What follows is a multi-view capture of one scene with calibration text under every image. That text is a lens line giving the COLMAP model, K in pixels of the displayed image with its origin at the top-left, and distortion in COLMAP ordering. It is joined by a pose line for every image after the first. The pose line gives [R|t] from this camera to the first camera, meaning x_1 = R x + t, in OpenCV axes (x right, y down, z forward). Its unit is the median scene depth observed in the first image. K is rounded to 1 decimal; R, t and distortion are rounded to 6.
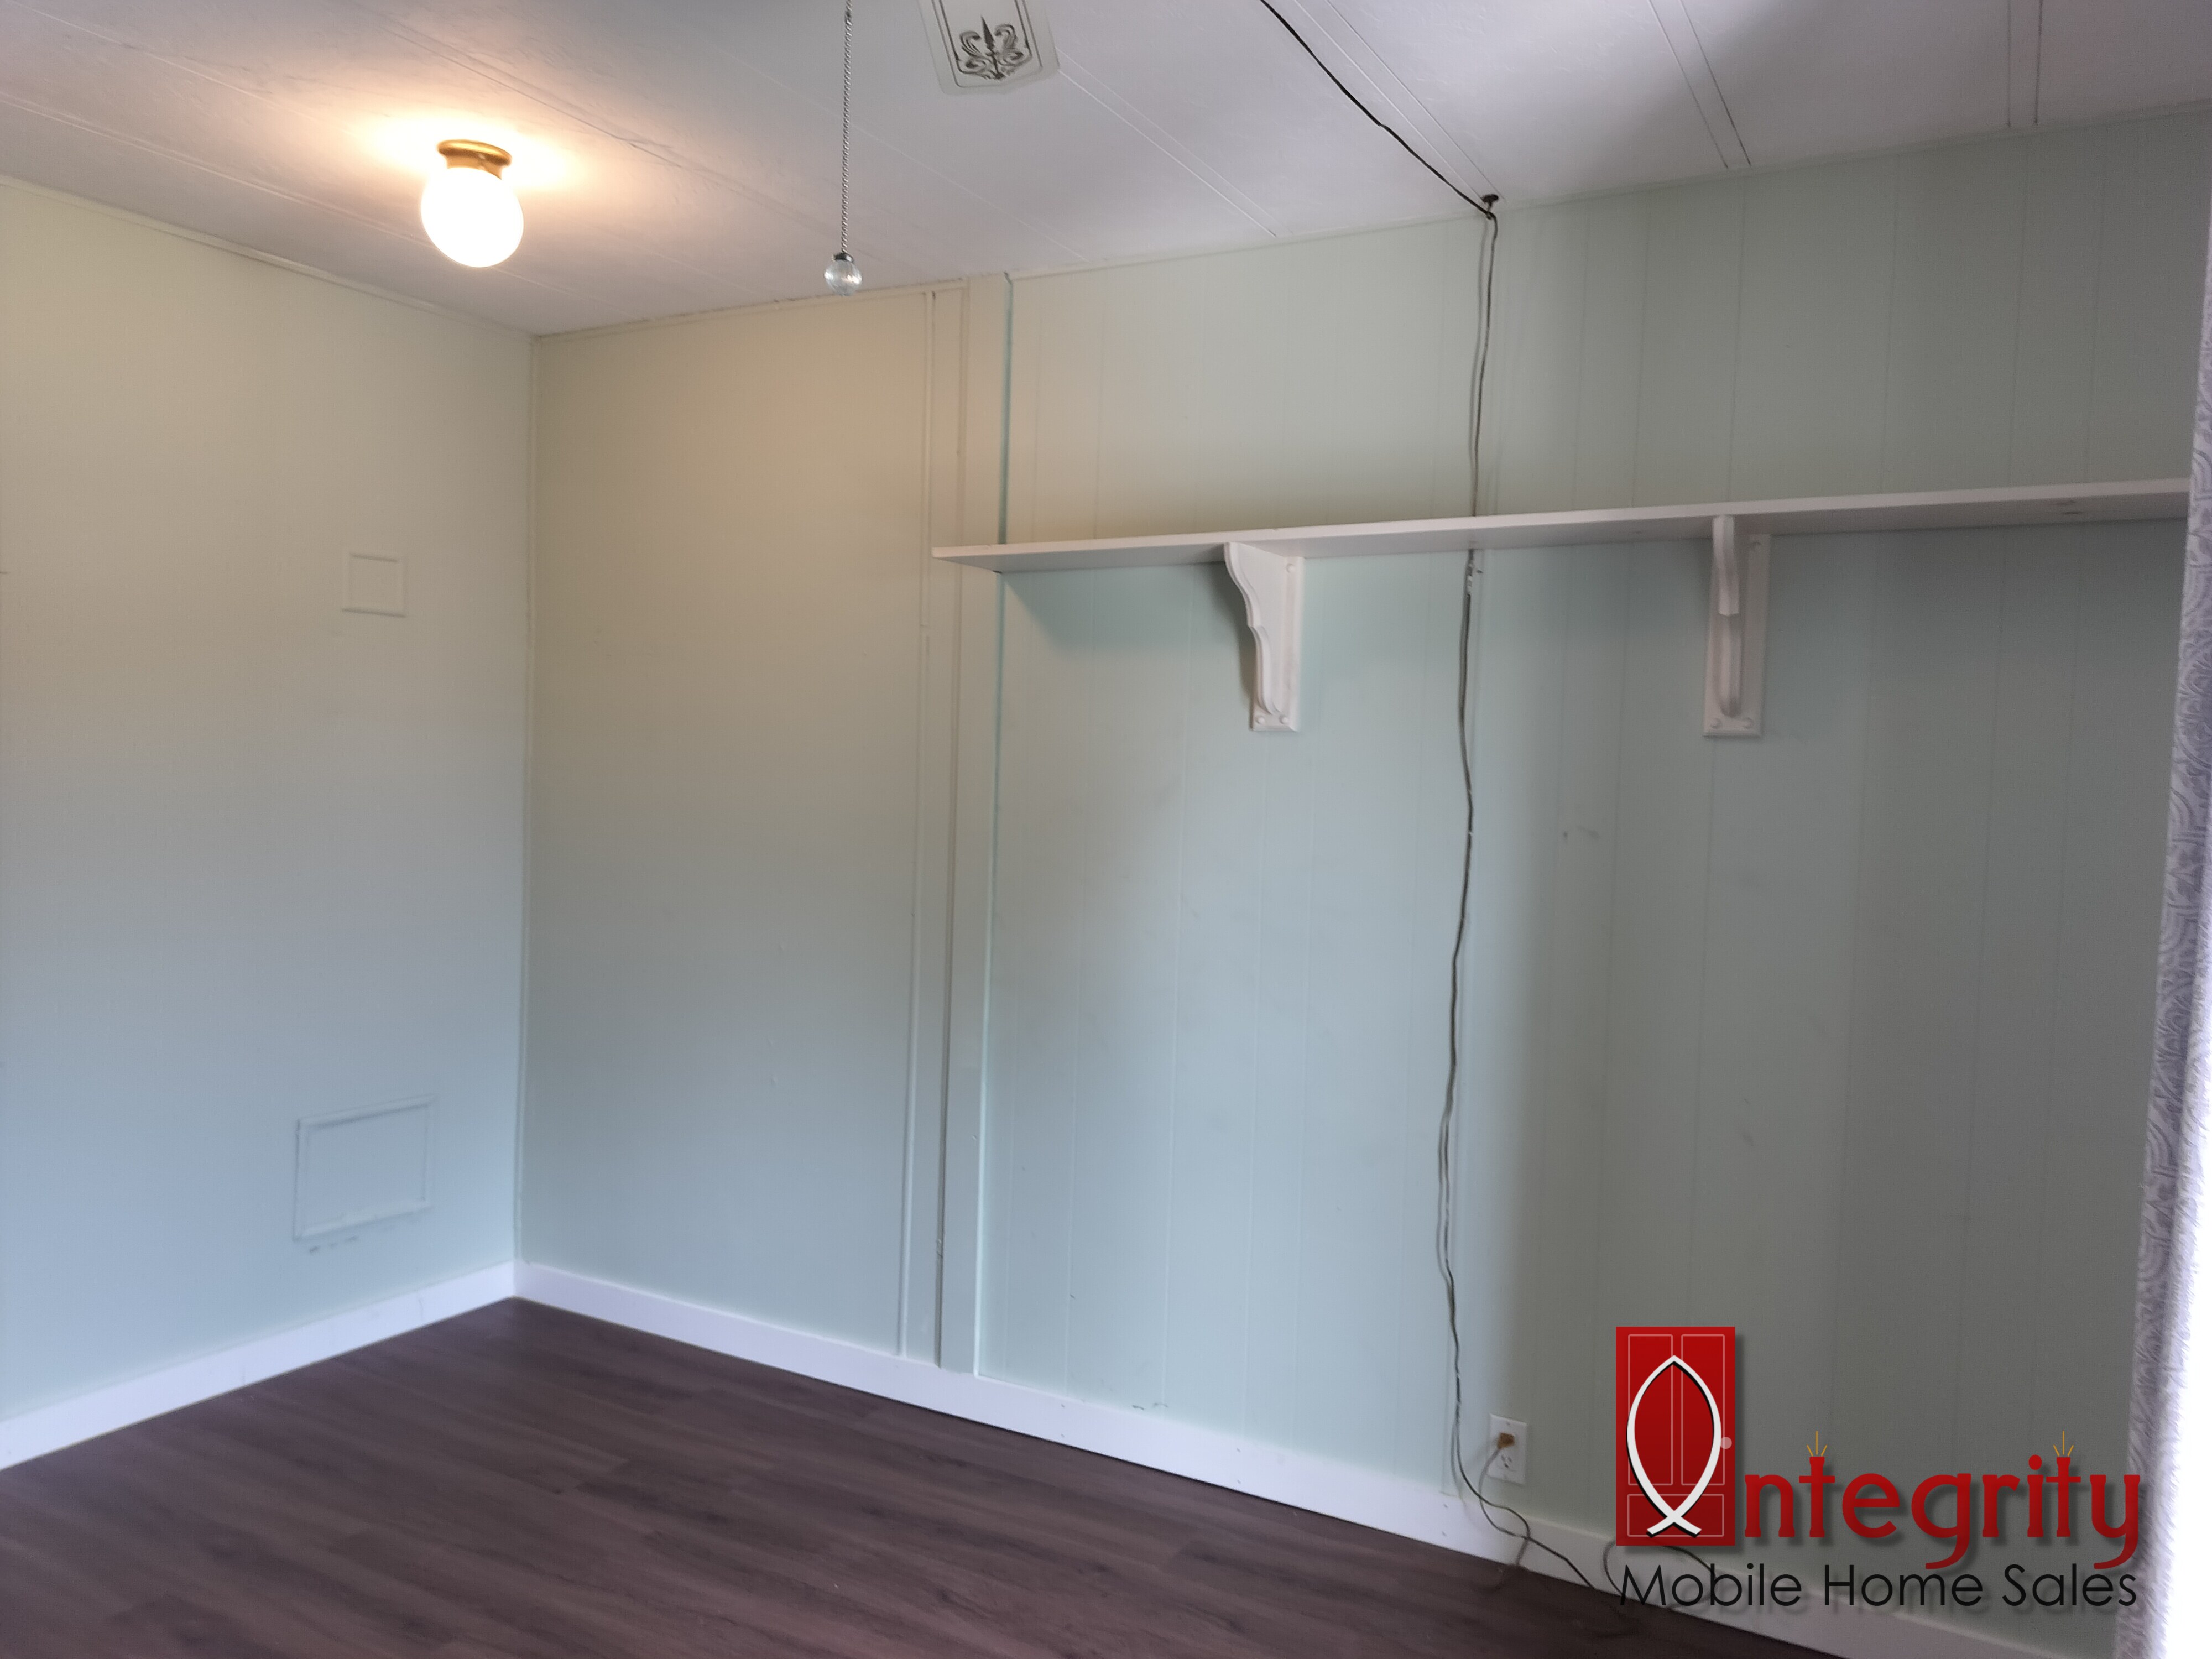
lens RADIAL K [[1548.6, 0, 1114.0], [0, 1548.6, 830.3], [0, 0, 1]] dist [0.071430, -0.088945]
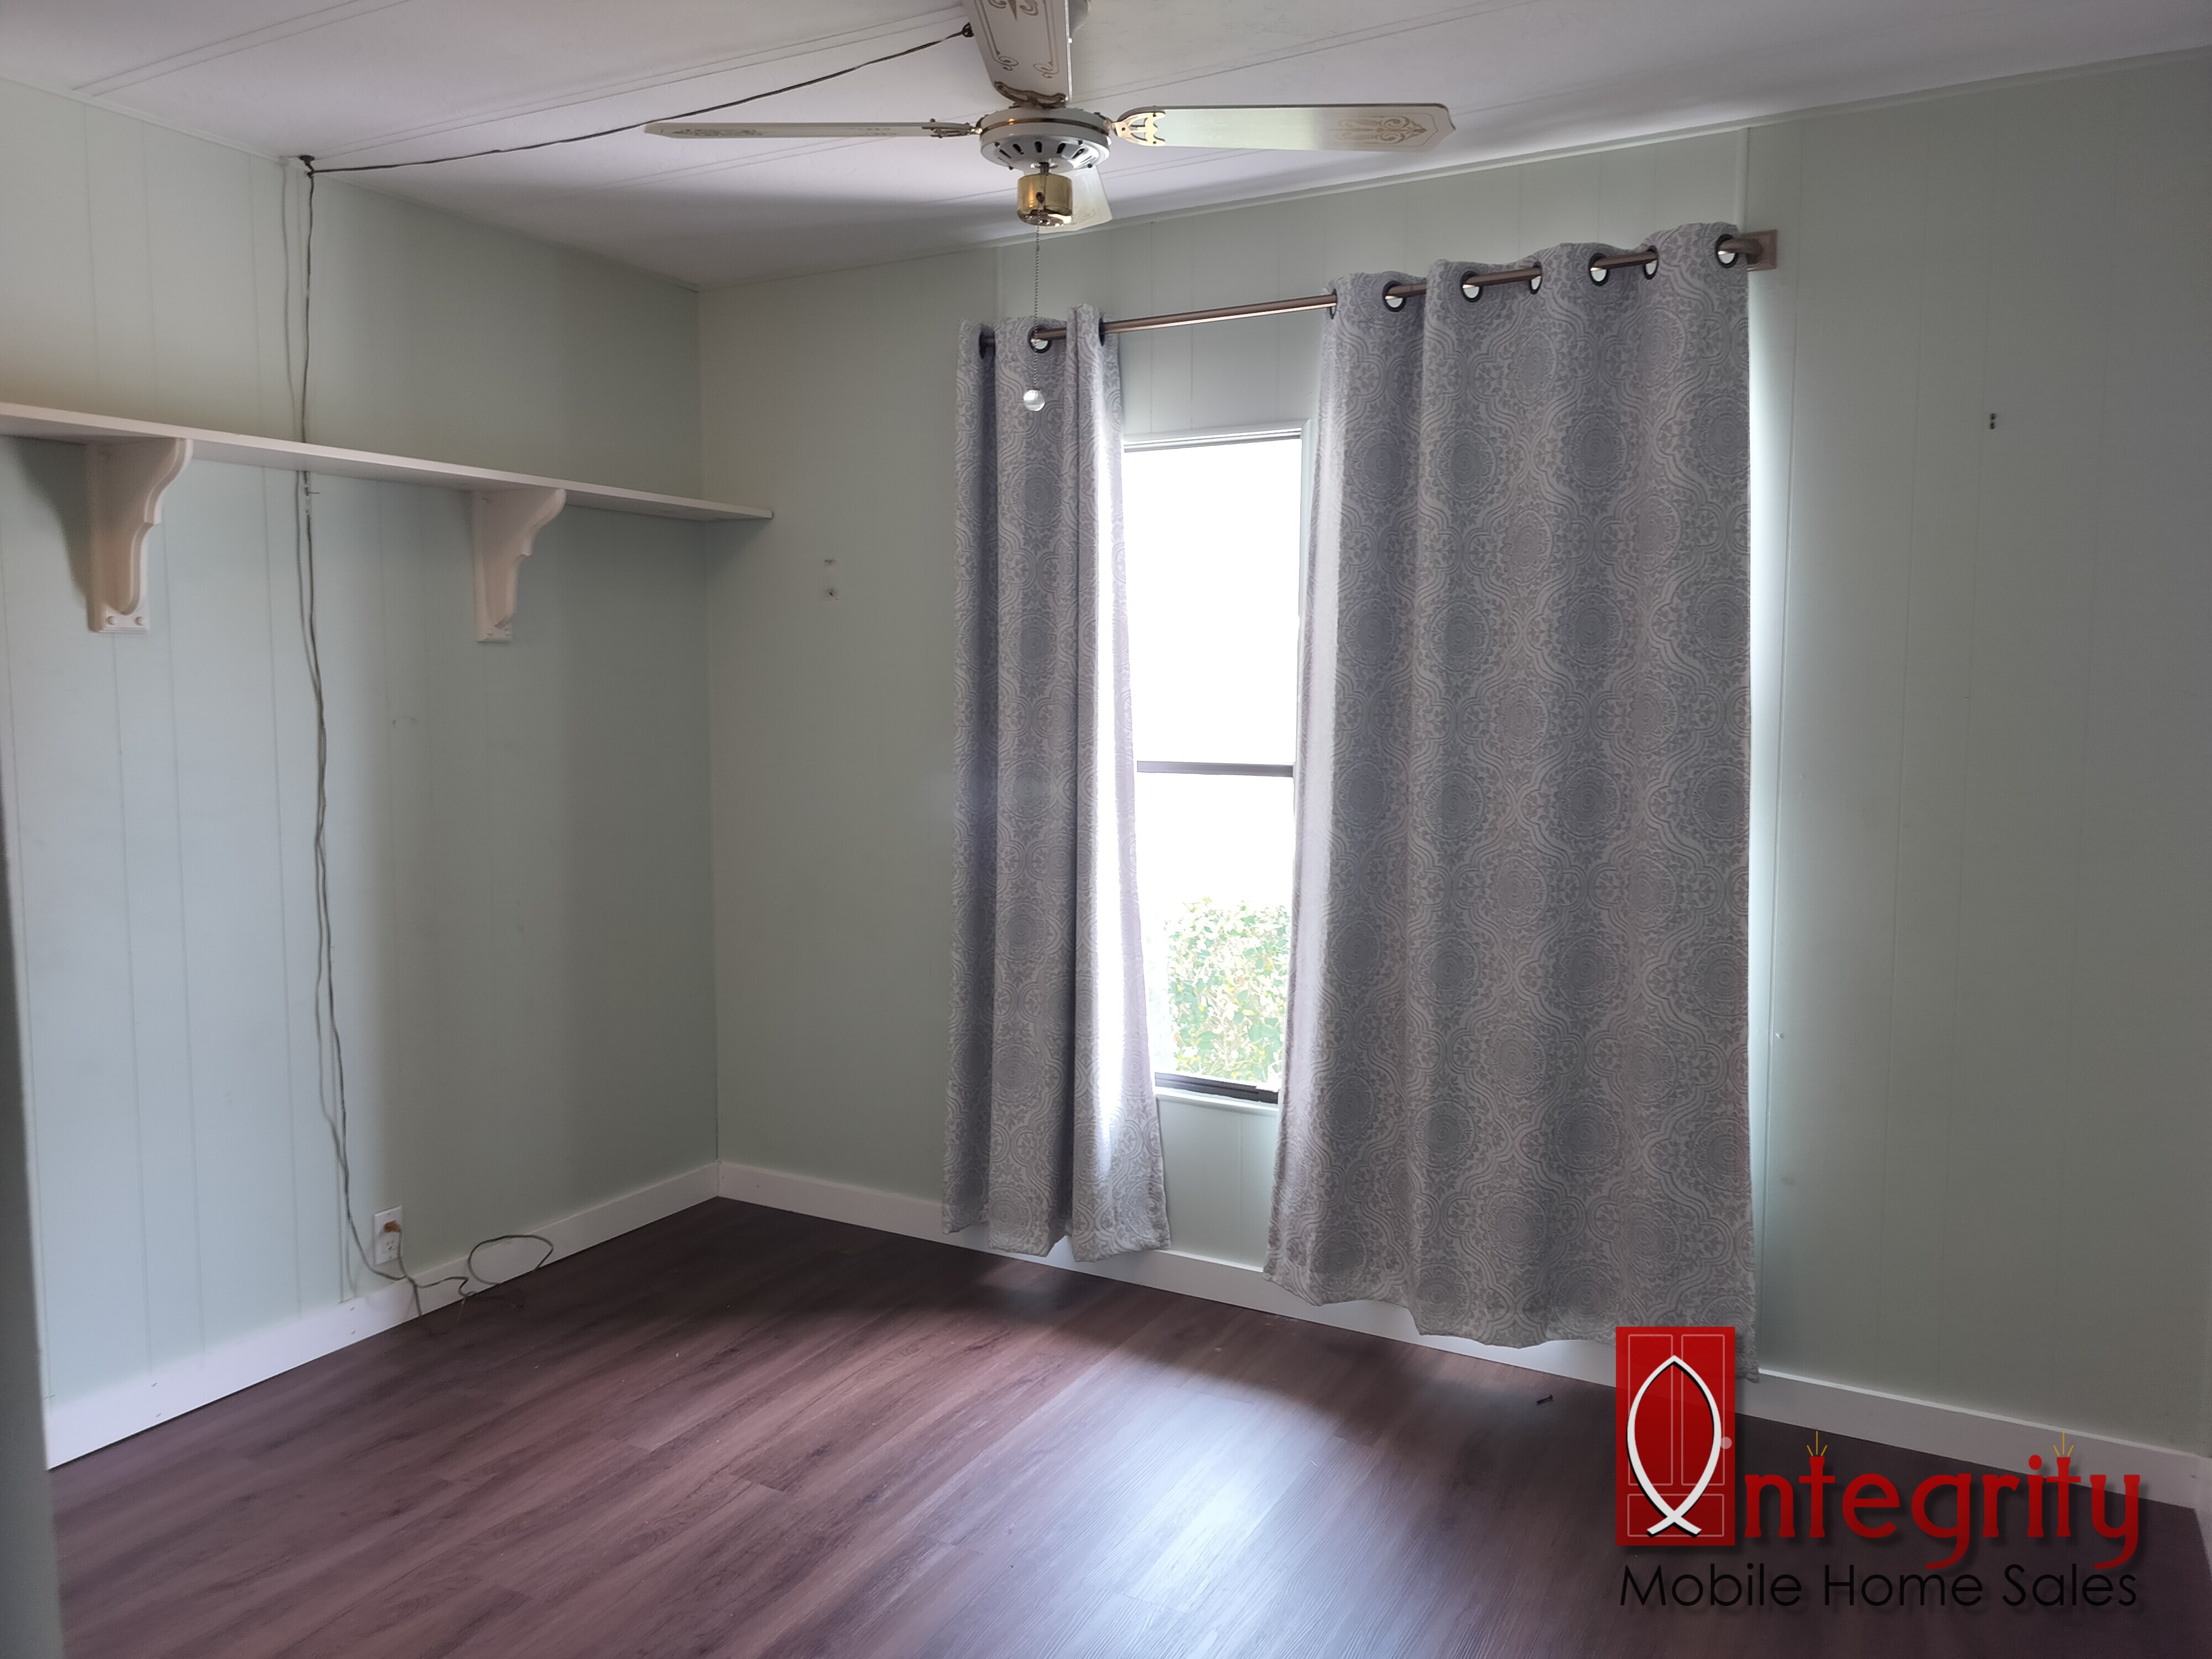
lens RADIAL K [[1548.6, 0, 1114.0], [0, 1548.6, 830.3], [0, 0, 1]] dist [0.071430, -0.088945]
pose [[-0.022623, -0.123715, 0.992060, -0.936600], [0.045769, 0.991145, 0.124644, -0.039739], [-0.998696, 0.048226, -0.016761, 0.452797]]
